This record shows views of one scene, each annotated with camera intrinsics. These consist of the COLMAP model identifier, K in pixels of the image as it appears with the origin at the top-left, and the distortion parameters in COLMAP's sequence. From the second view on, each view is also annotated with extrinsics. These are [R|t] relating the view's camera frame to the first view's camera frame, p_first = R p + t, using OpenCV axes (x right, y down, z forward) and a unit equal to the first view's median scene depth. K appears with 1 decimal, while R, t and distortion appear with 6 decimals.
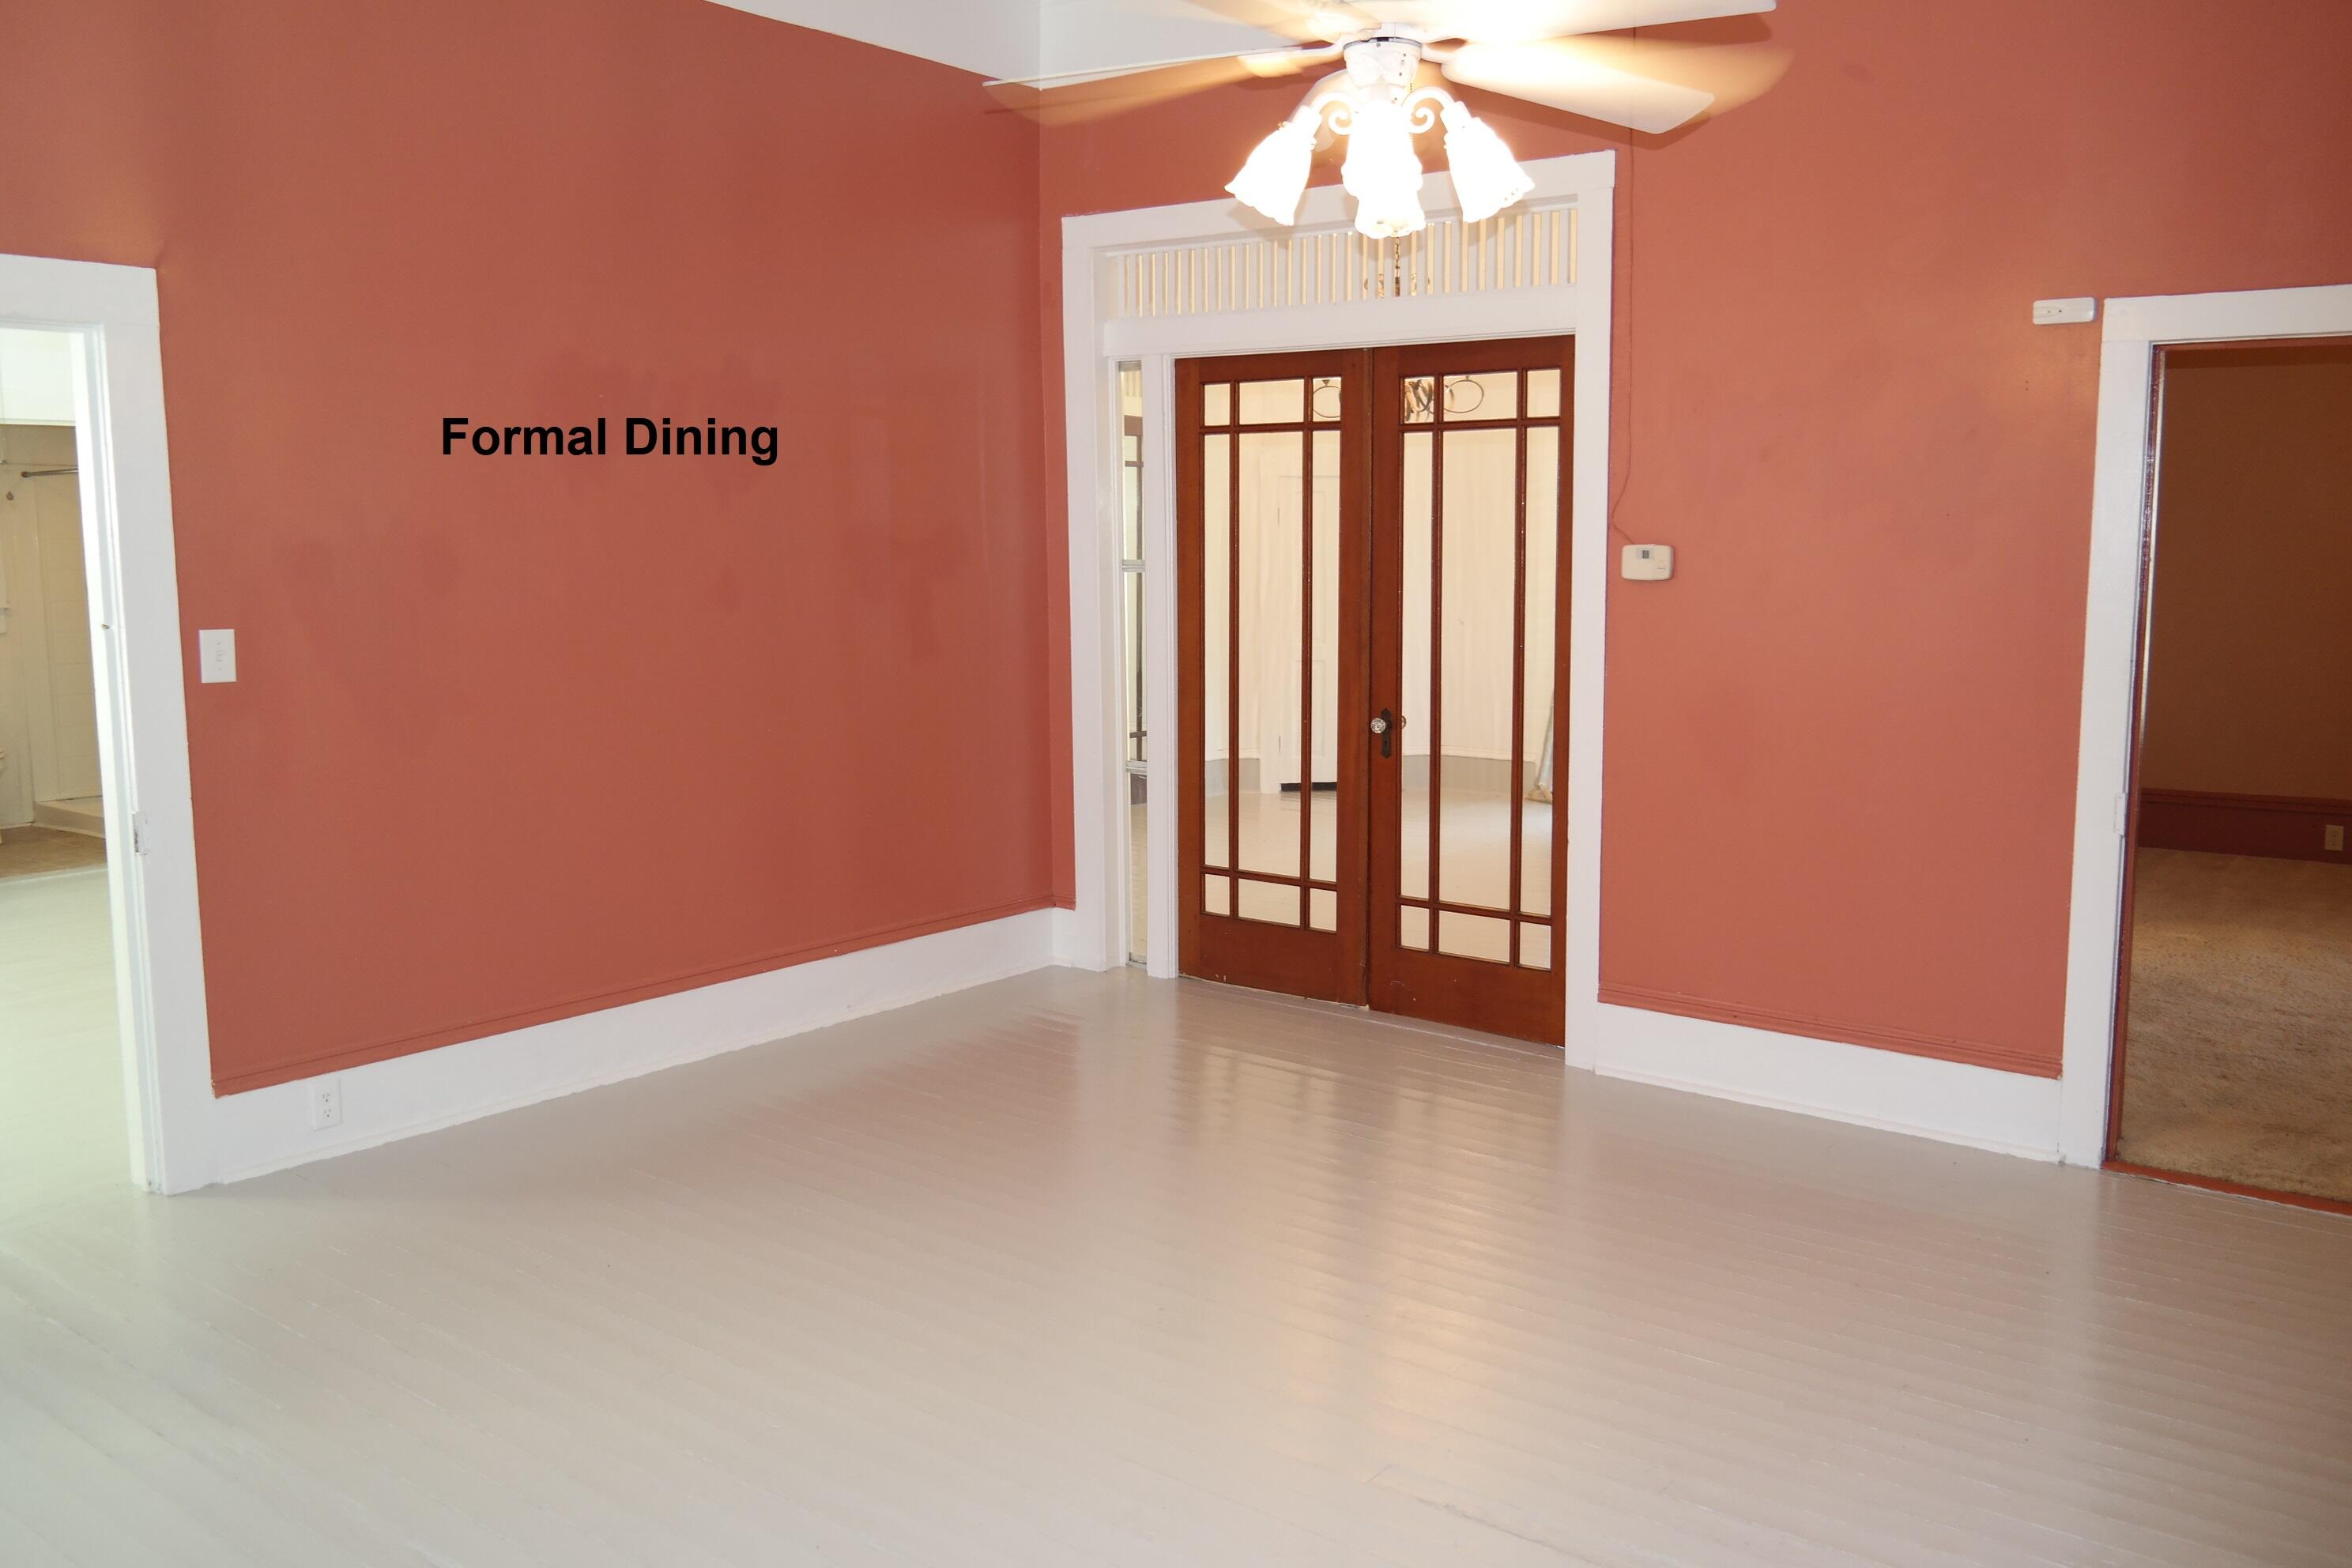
lens RADIAL K [[1891.0, 0, 1194.7], [0, 1891.0, 784.9], [0, 0, 1]] dist [-0.003640, 0.005999]
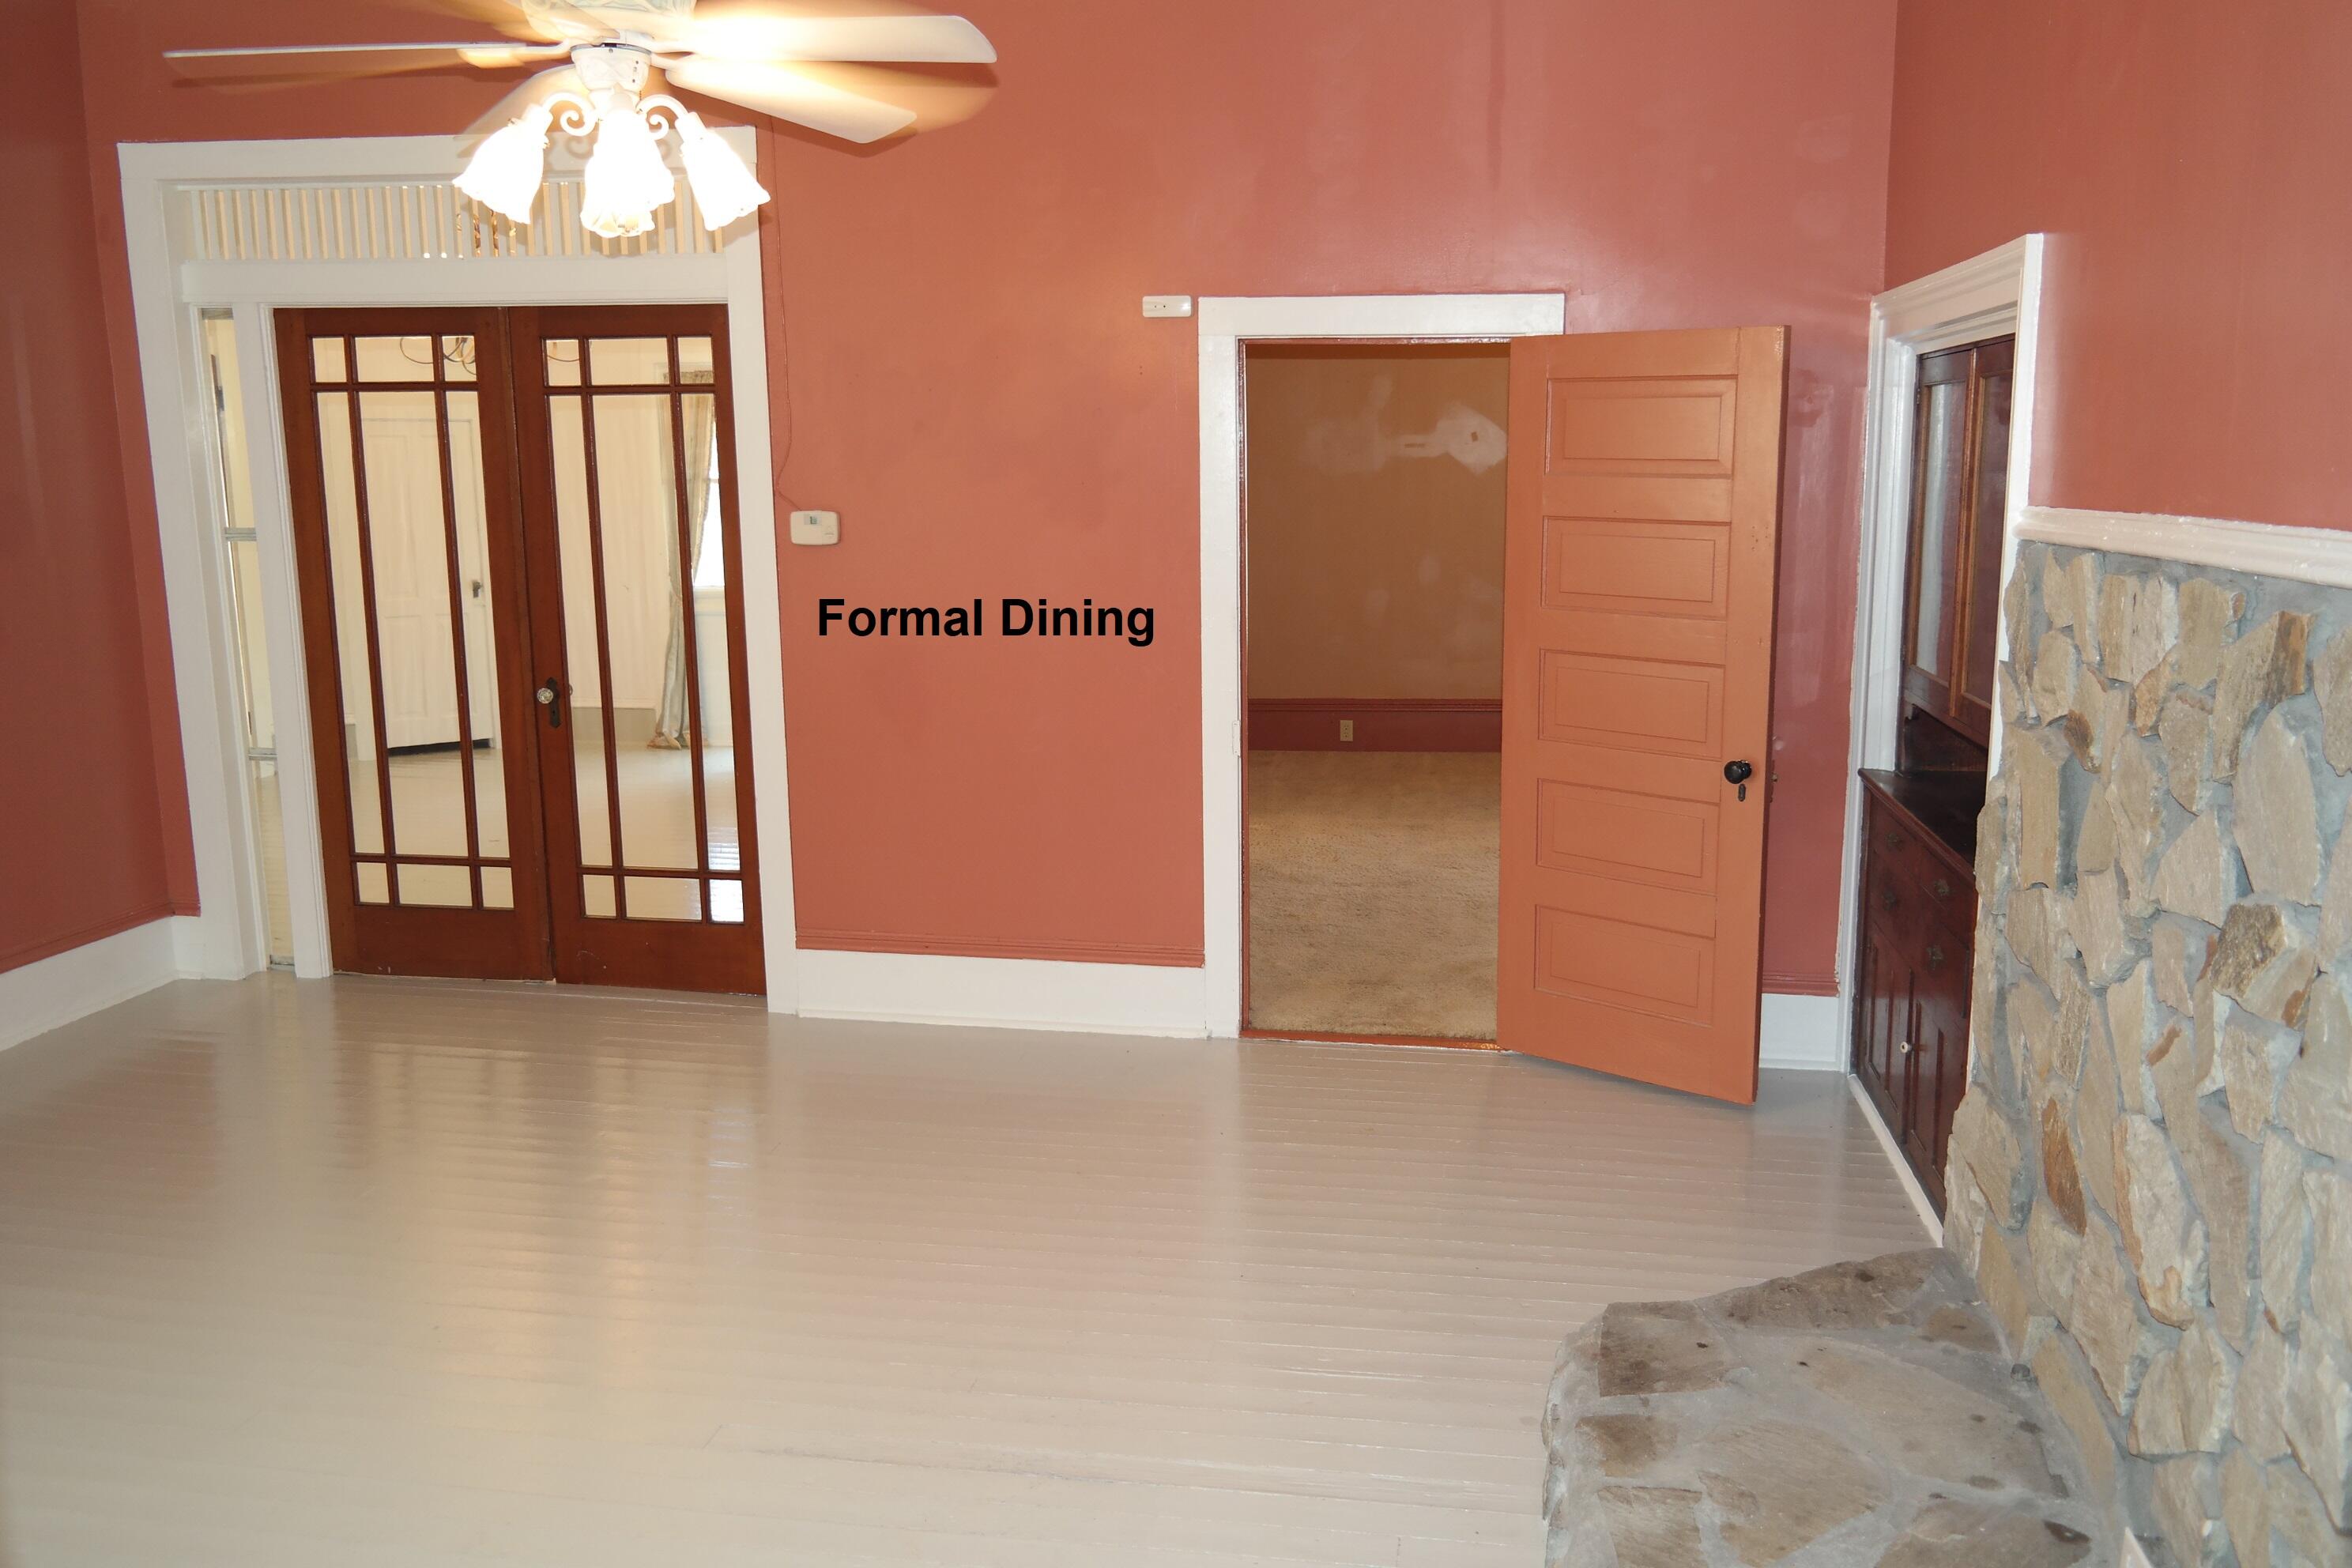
lens RADIAL K [[1891.0, 0, 1179.7], [0, 1891.0, 775.6], [0, 0, 1]] dist [-0.003640, 0.005999]
pose [[0.881744, -0.083340, 0.464308, -0.073954], [0.065608, 0.996370, 0.054248, -0.022456], [-0.467144, -0.017371, 0.884011, -0.021165]]
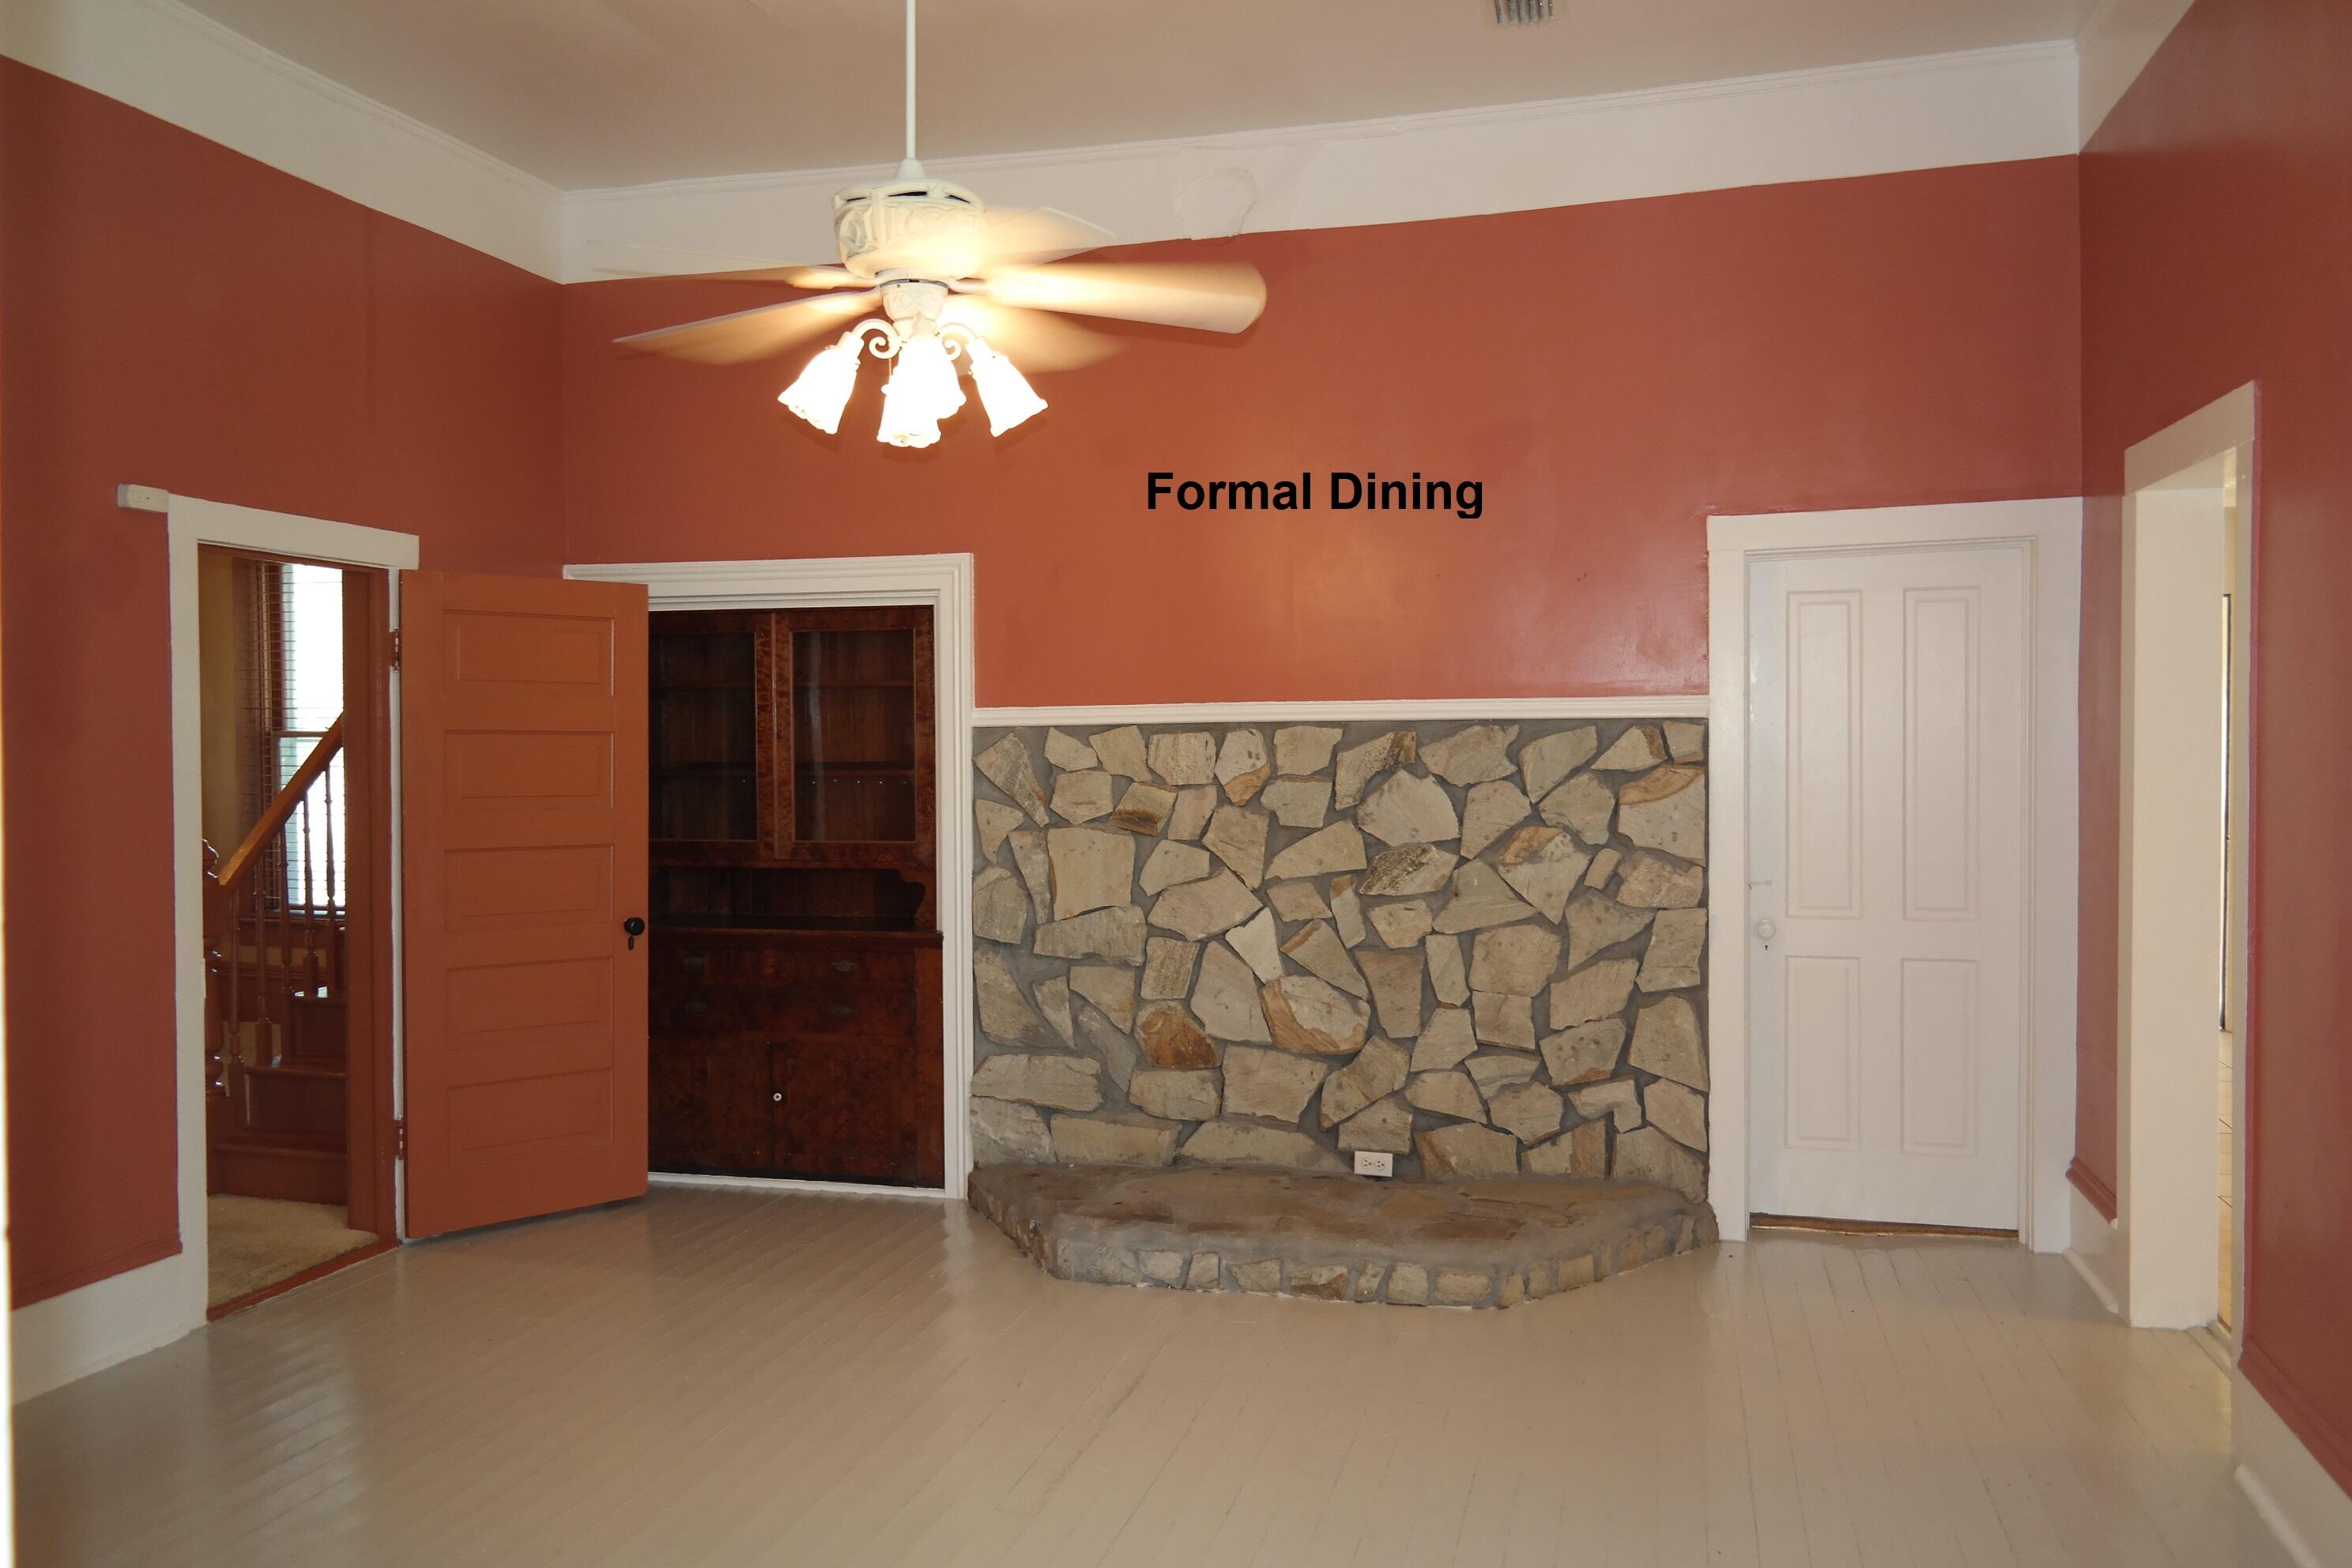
lens RADIAL K [[1891.0, 0, 1198.2], [0, 1891.0, 776.0], [0, 0, 1]] dist [-0.003640, 0.005999]
pose [[-0.414786, -0.024354, 0.909593, -0.566299], [0.118573, 0.989671, 0.080569, -0.094310], [-0.902160, 0.141272, -0.407614, 0.740979]]
